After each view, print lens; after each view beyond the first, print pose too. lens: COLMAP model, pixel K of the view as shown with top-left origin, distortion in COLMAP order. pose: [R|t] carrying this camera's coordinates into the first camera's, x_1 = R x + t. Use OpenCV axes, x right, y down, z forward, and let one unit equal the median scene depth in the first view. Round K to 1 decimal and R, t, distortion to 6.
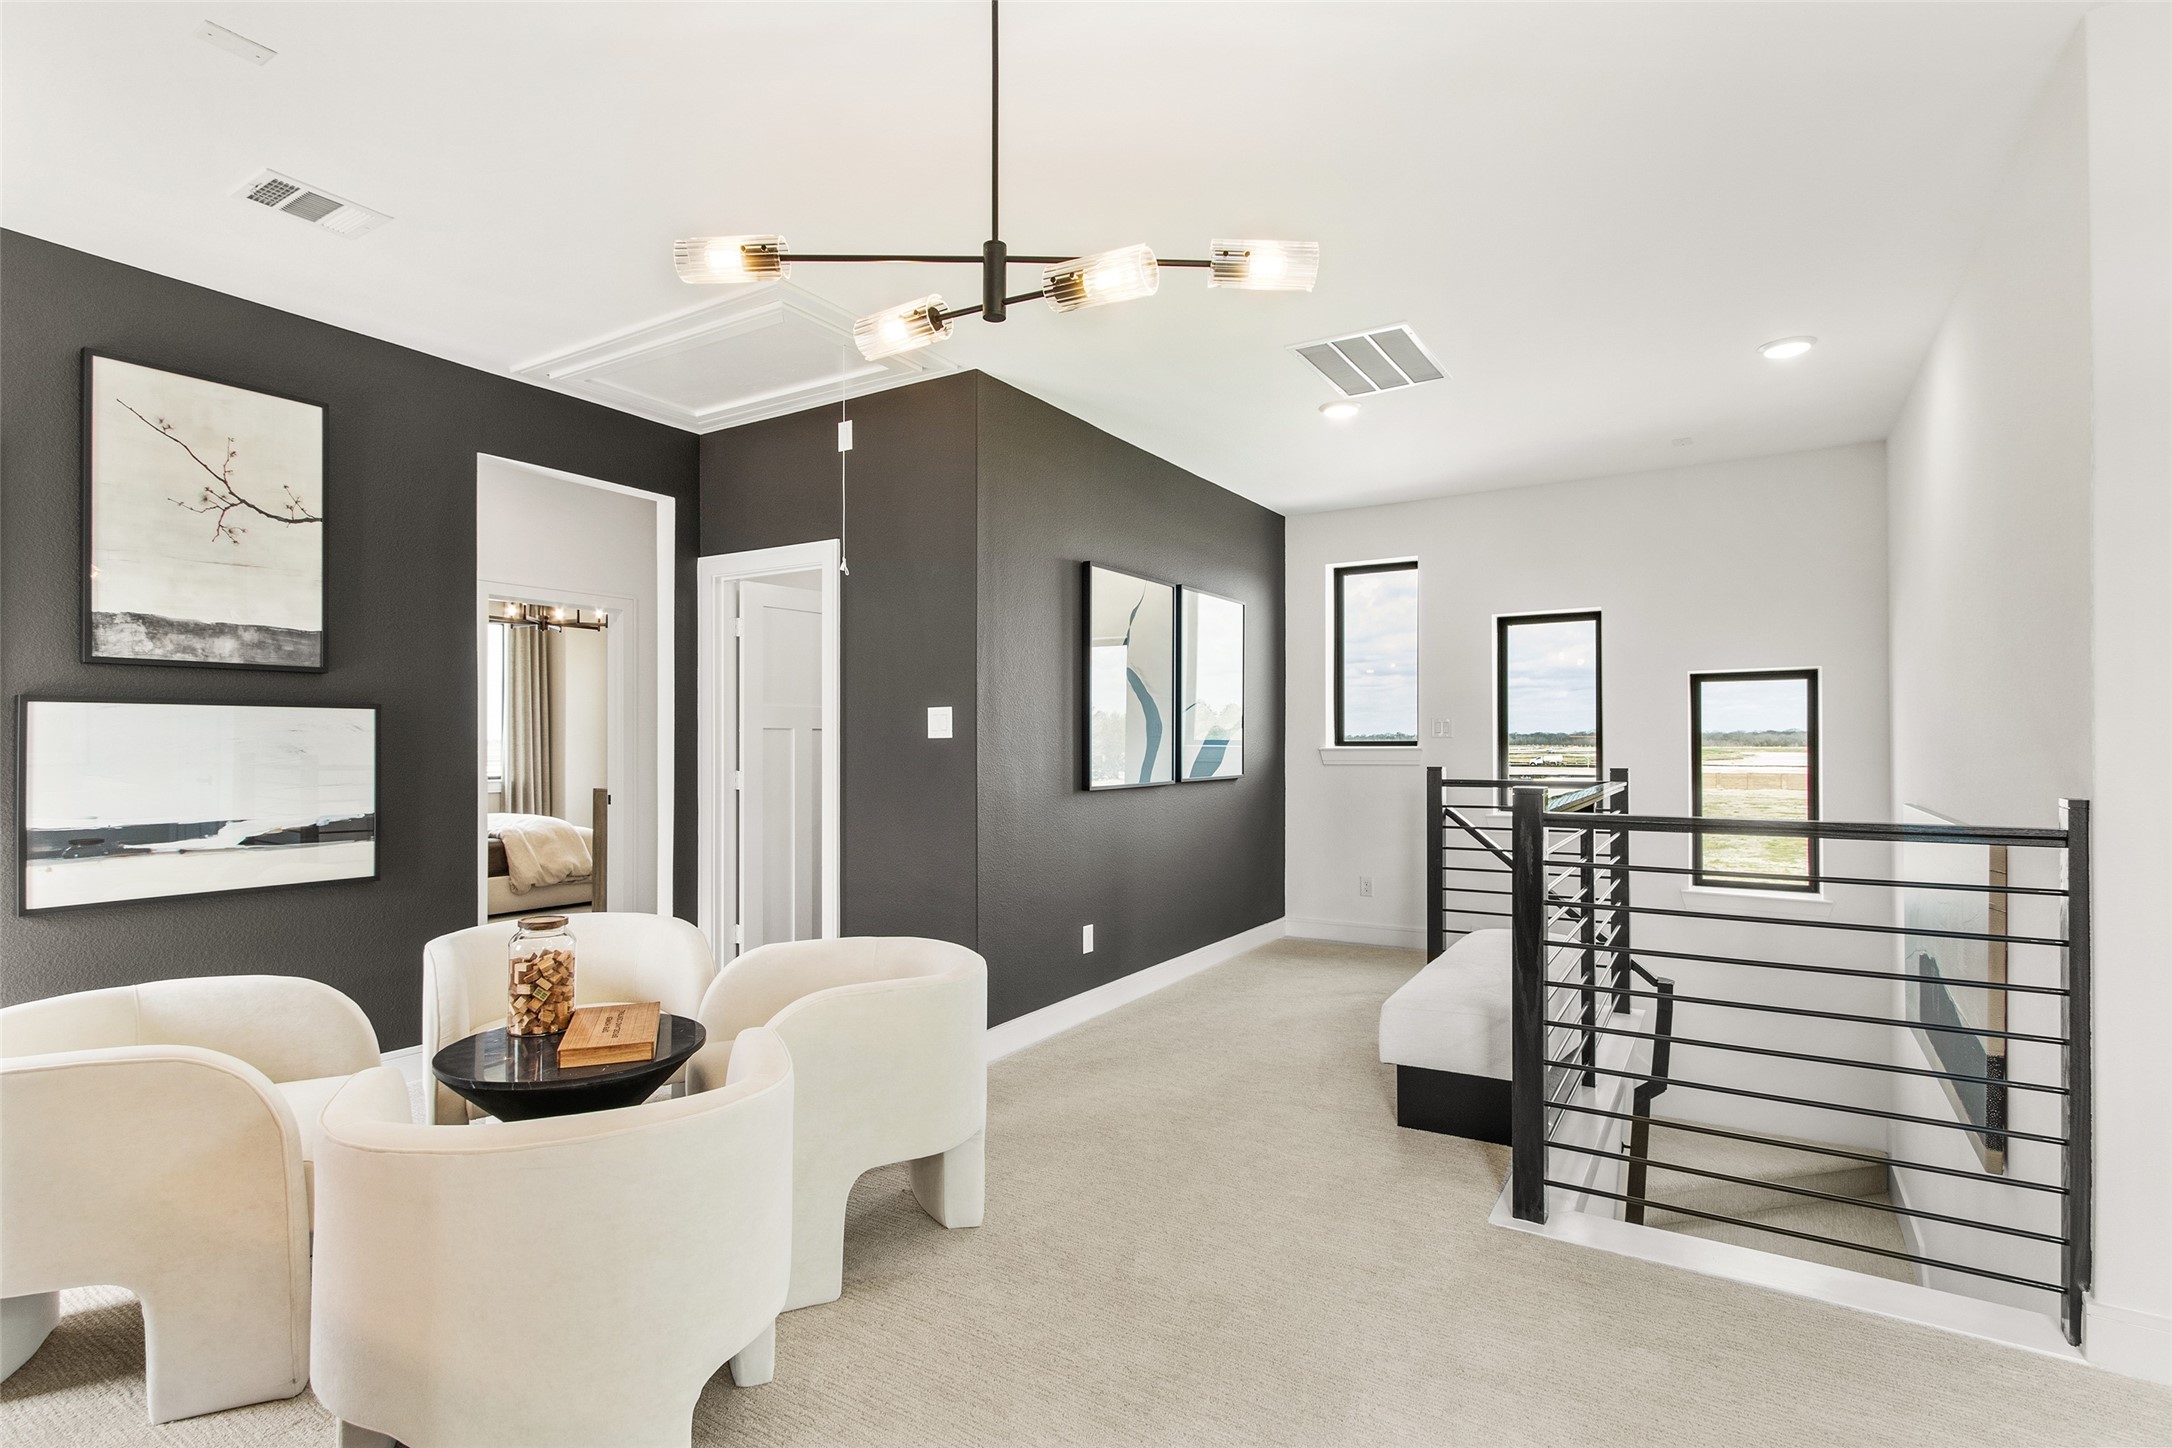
lens RADIAL K [[1060.7, 0, 1085.2], [0, 1060.7, 729.6], [0, 0, 1]] dist [0.000550, 0.000547]
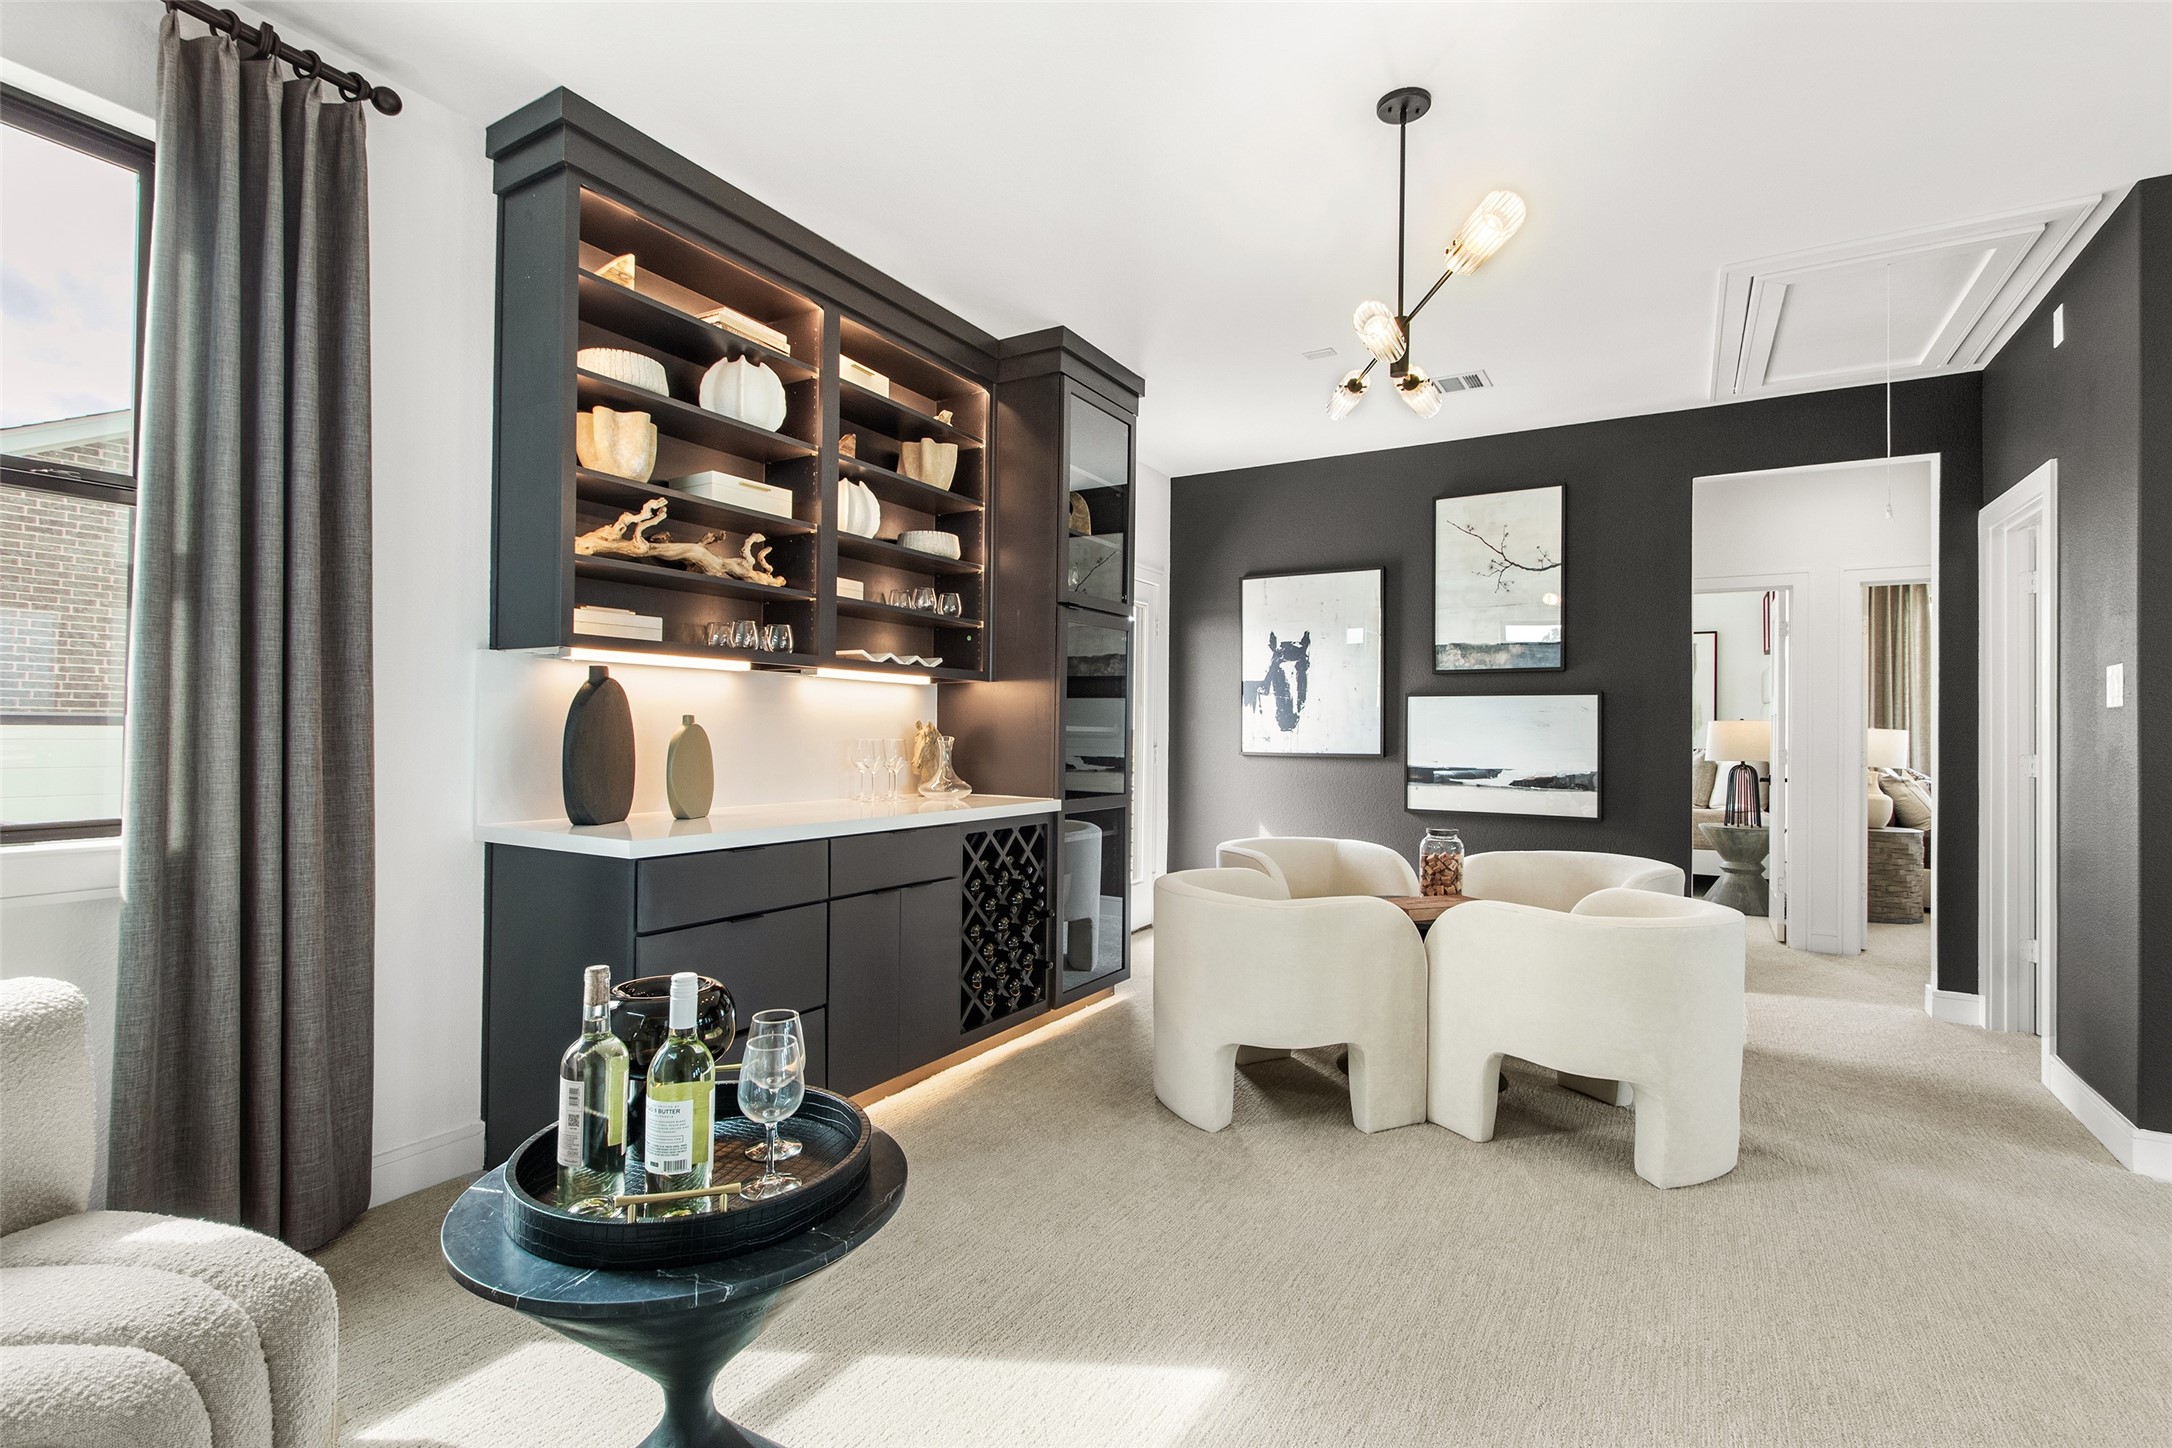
lens RADIAL K [[991.2, 0, 1085.5], [0, 991.2, 728.5], [0, 0, 1]] dist [-0.000653, 0.000125]
pose [[0.030370, -0.015829, -0.999413, 0.626488], [-0.004573, 0.999862, -0.015975, 0.051344], [0.999528, 0.005056, 0.030293, 0.334204]]
